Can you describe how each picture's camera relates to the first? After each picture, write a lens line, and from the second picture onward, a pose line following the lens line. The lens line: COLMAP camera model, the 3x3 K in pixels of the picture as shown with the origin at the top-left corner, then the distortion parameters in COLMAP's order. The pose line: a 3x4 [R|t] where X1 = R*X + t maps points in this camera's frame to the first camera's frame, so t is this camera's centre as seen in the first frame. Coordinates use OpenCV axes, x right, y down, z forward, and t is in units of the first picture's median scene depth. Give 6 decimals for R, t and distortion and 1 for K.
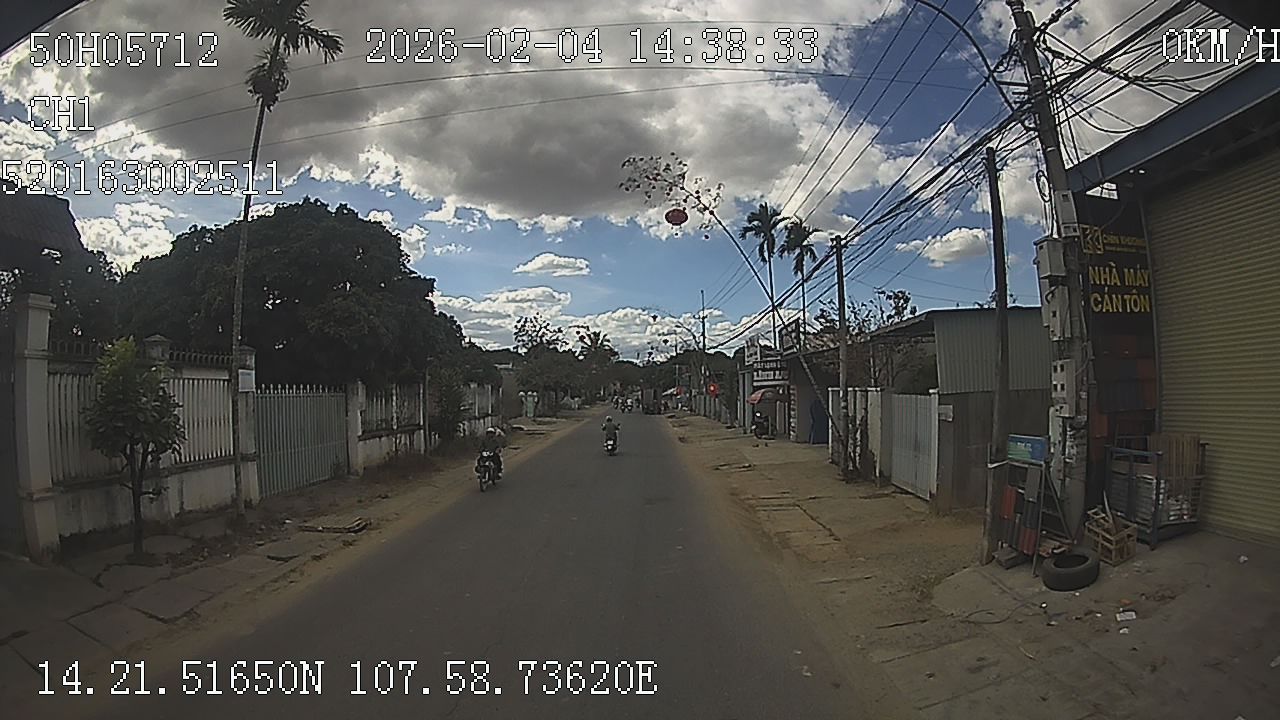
lens RADIAL K [[677.0, 0, 643.0], [0, 677.0, 352.8], [0, 0, 1]] dist [-0.358480, 0.115482]
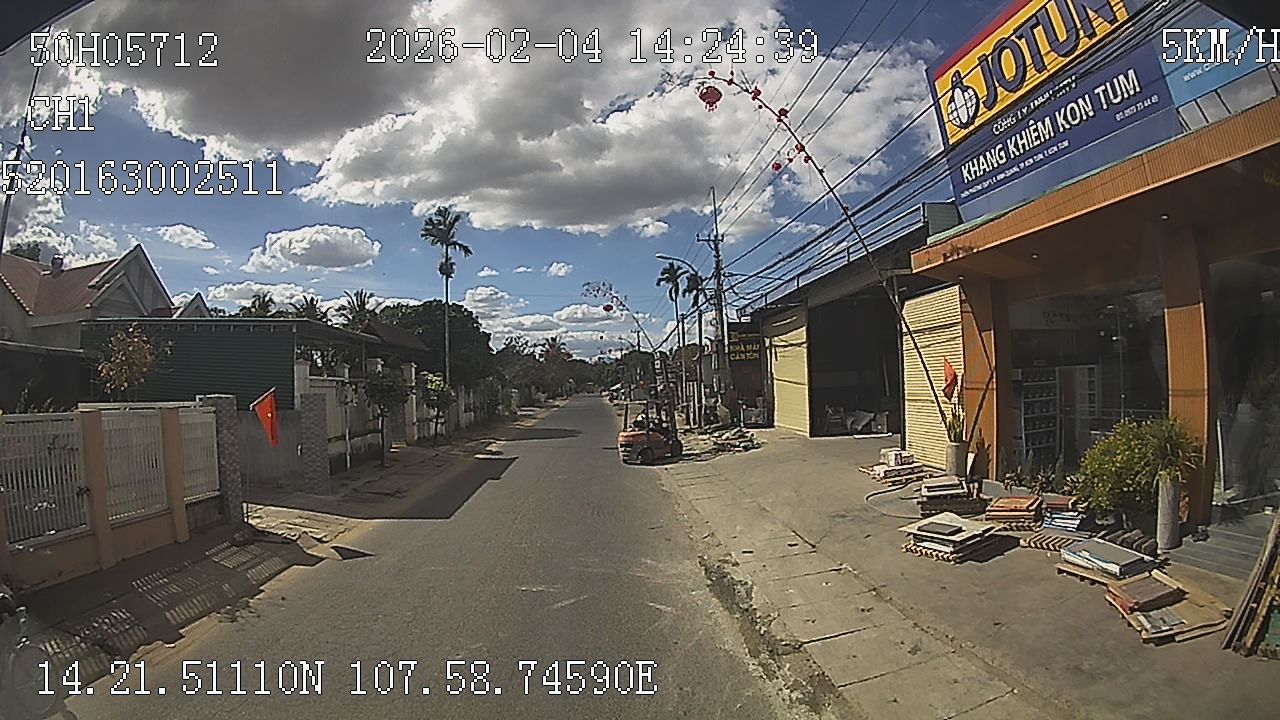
lens RADIAL K [[677.0, 0, 643.0], [0, 677.0, 352.8], [0, 0, 1]] dist [-0.358480, 0.115482]
pose [[0.997098, -0.019690, 0.073535, -0.000774], [0.019227, 0.999791, 0.006991, -0.063379], [-0.073657, -0.005556, 0.997268, -1.195960]]
